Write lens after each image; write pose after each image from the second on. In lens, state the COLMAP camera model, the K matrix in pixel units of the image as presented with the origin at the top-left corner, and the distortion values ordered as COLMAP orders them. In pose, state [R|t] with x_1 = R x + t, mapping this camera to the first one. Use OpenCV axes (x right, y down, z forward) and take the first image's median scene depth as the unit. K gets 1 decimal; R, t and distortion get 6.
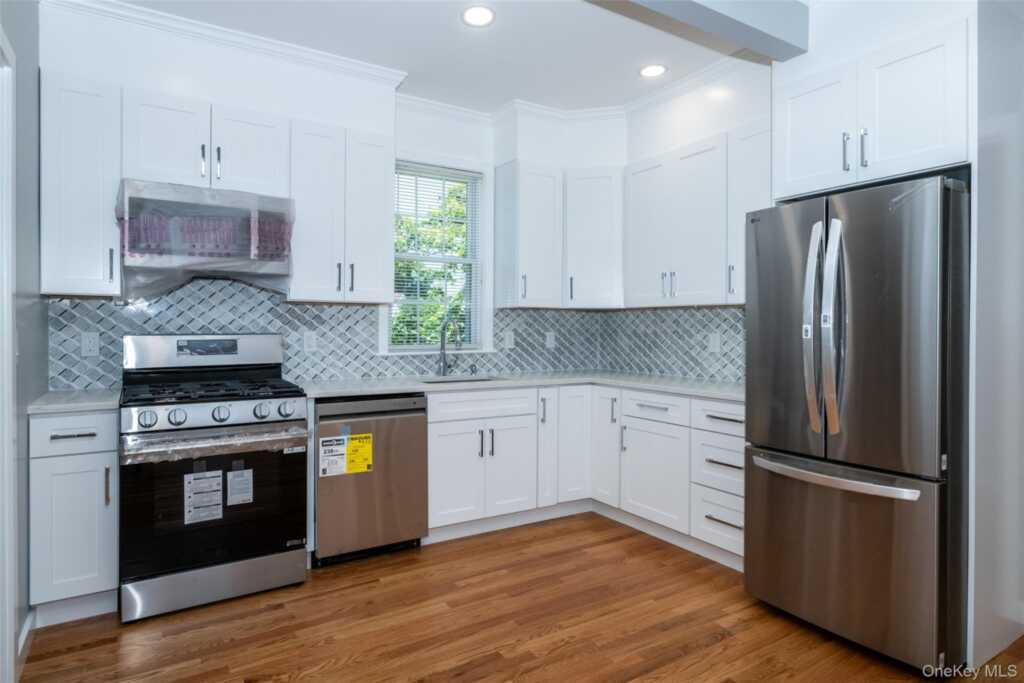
lens RADIAL K [[555.7, 0, 475.8], [0, 555.7, 329.2], [0, 0, 1]] dist [-0.000970, -0.000249]
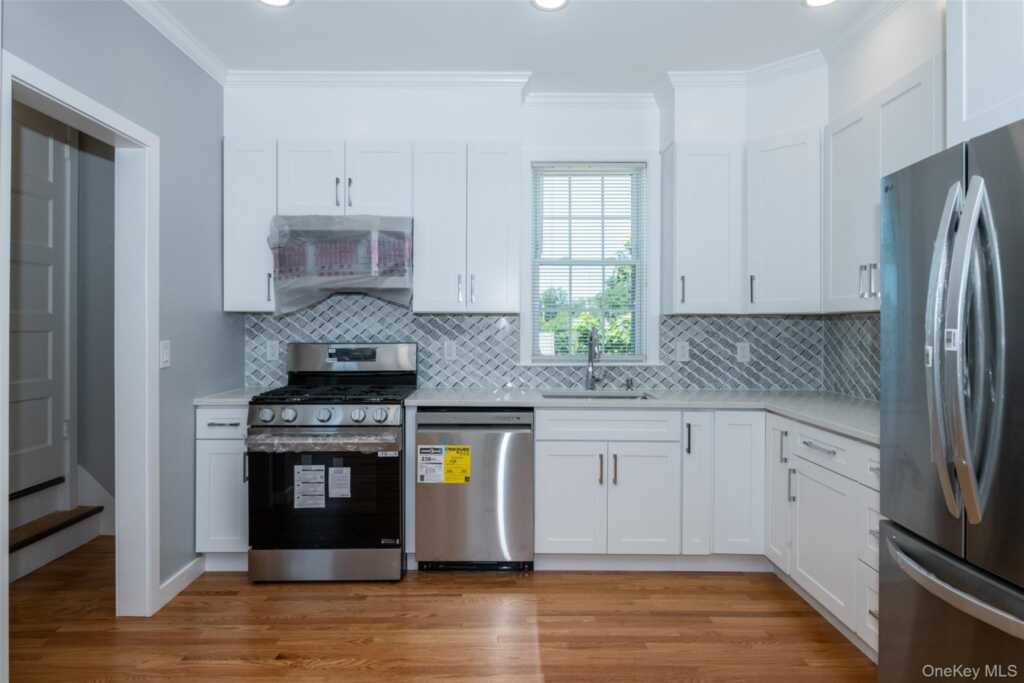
lens RADIAL K [[574.8, 0, 501.0], [0, 574.8, 326.5], [0, 0, 1]] dist [0.001251, 0.000124]
pose [[0.870009, -0.001096, -0.493034, 0.342291], [-0.002573, 0.999974, -0.006763, -0.017057], [0.493029, 0.007153, 0.869984, 0.124201]]
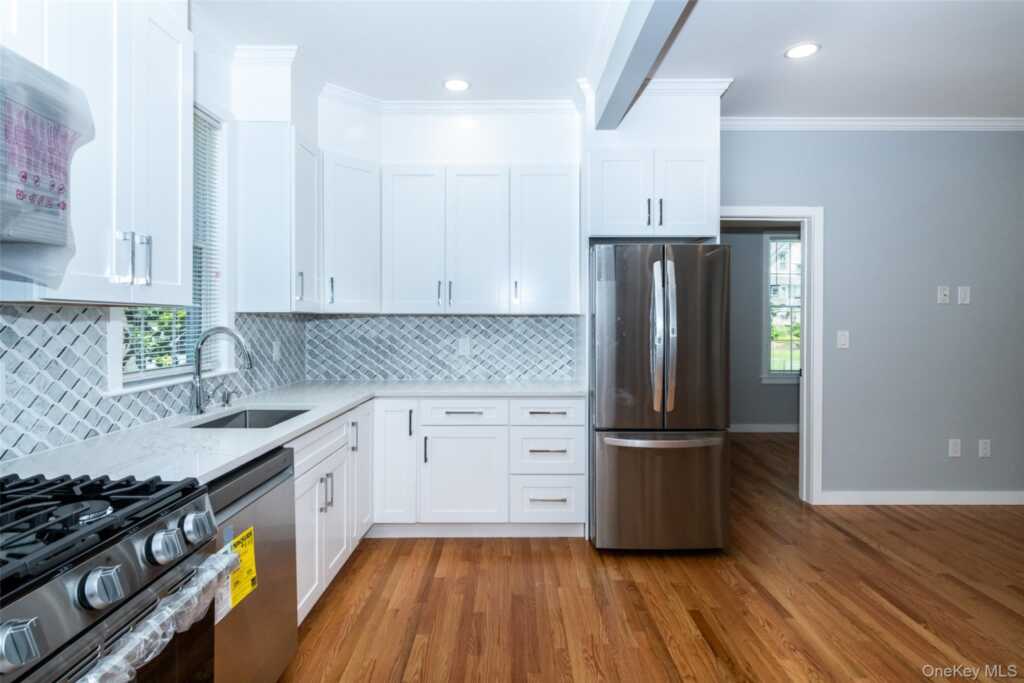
lens RADIAL K [[531.4, 0, 511.8], [0, 531.4, 324.4], [0, 0, 1]] dist [-0.000943, -0.000248]
pose [[0.522242, -0.010017, 0.852739, -0.494717], [0.009077, 0.999940, 0.006188, -0.029789], [-0.852749, 0.004509, 0.522301, 0.425774]]
